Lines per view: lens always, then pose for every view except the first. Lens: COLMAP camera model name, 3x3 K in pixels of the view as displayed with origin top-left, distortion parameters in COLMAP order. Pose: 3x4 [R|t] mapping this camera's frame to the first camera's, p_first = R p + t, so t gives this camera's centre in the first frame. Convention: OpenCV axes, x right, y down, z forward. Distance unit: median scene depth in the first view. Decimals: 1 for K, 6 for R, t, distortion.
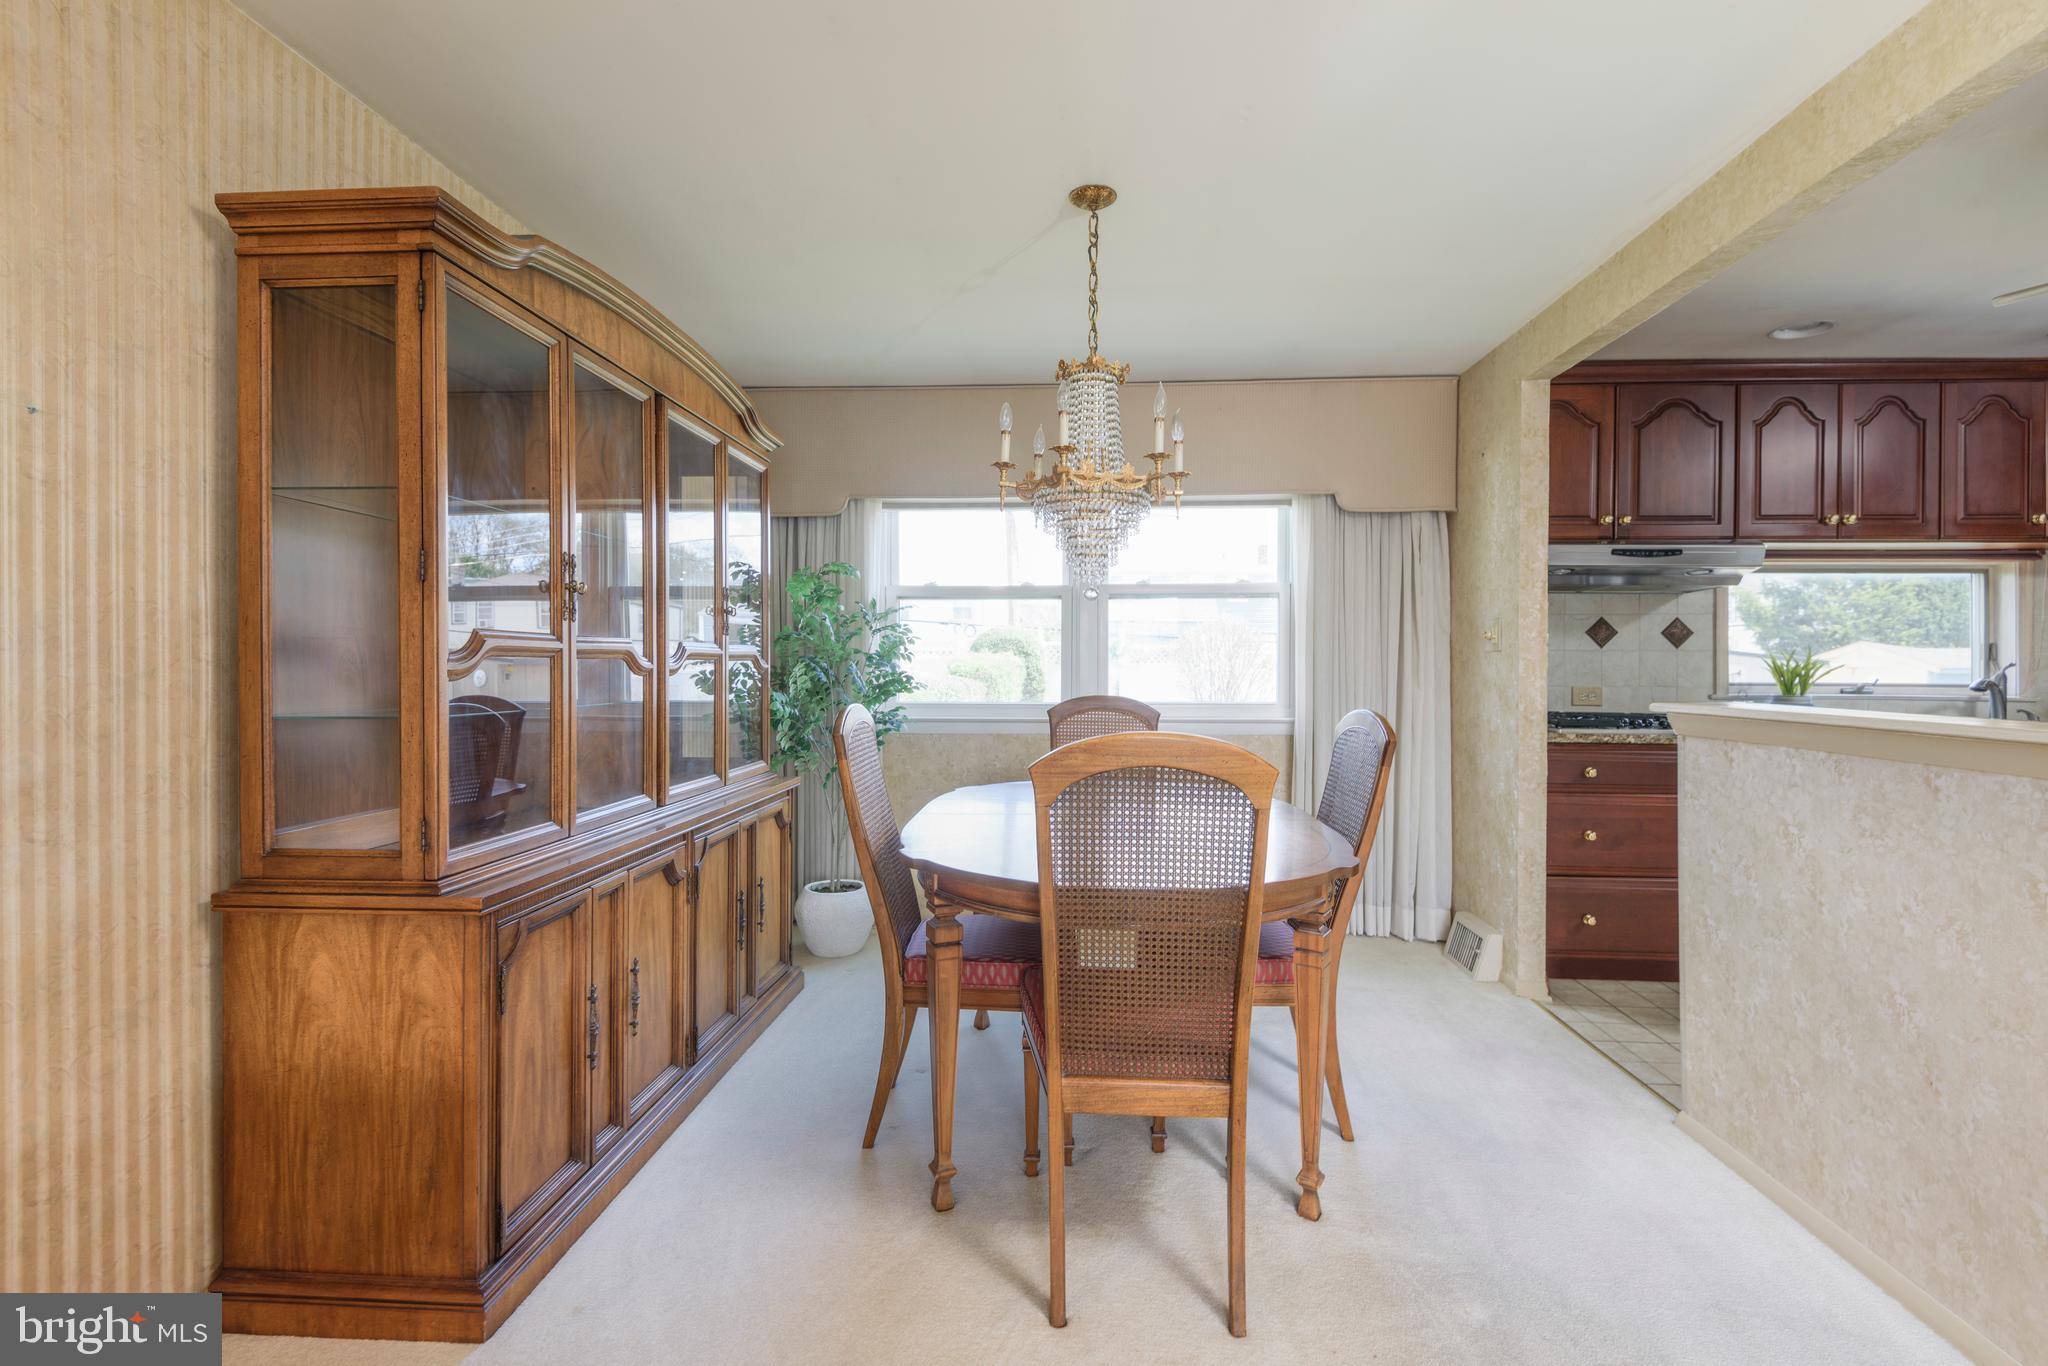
lens RADIAL K [[932.2, 0, 1025.3], [0, 932.2, 669.9], [0, 0, 1]] dist [0.006033, -0.002412]
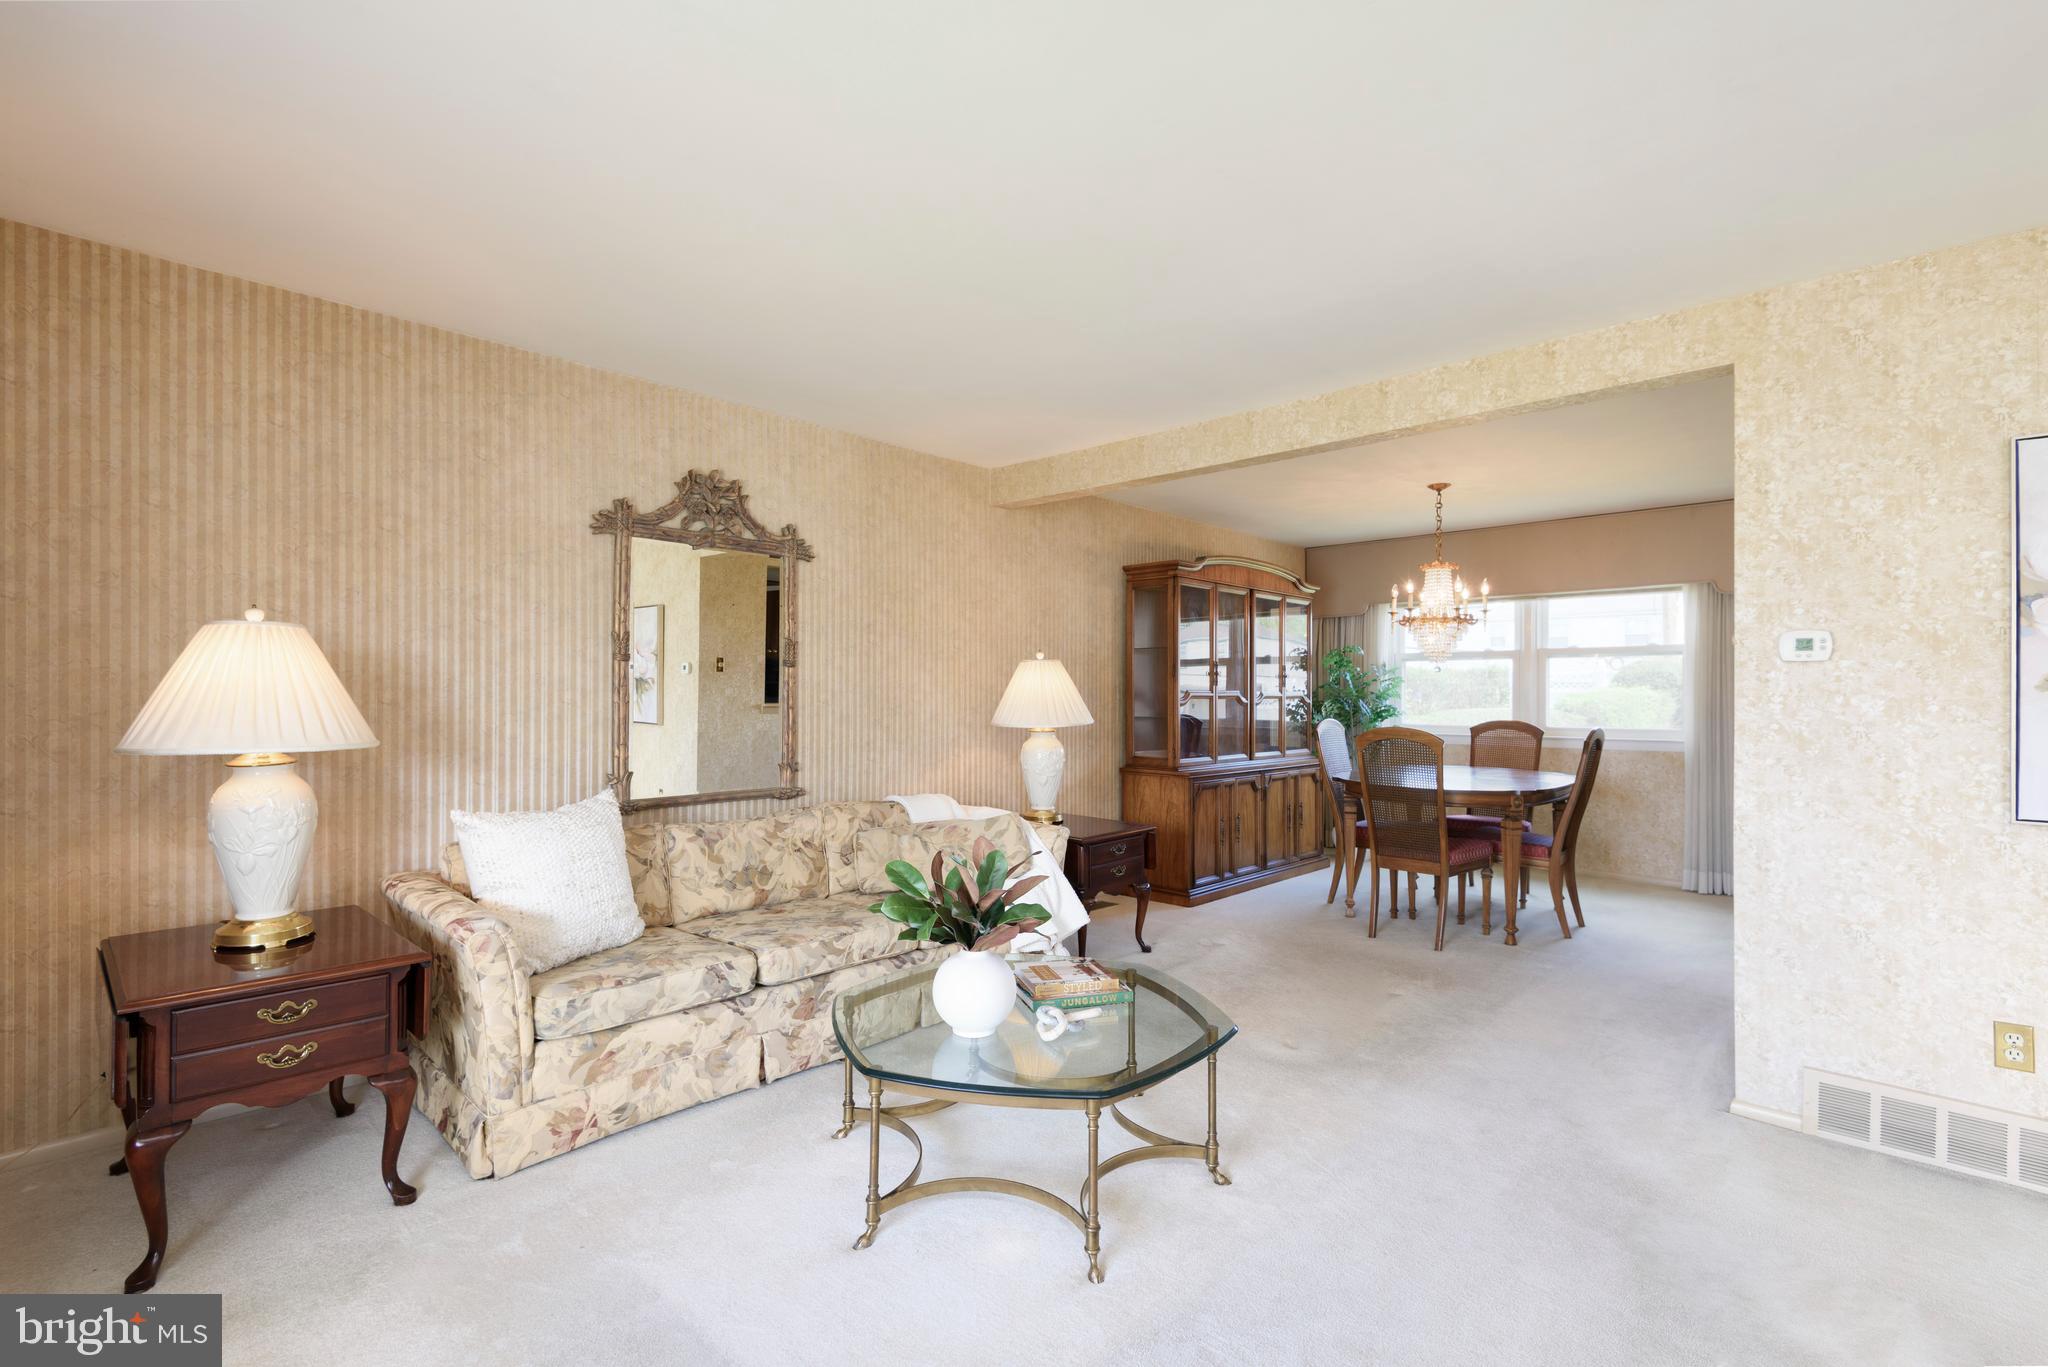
lens RADIAL K [[932.2, 0, 1010.3], [0, 932.2, 685.8], [0, 0, 1]] dist [0.006033, -0.002412]
pose [[0.770411, -0.004719, -0.637530, 0.774548], [-0.005528, 0.999886, -0.014082, -0.008380], [0.637523, 0.014373, 0.770297, -1.461266]]
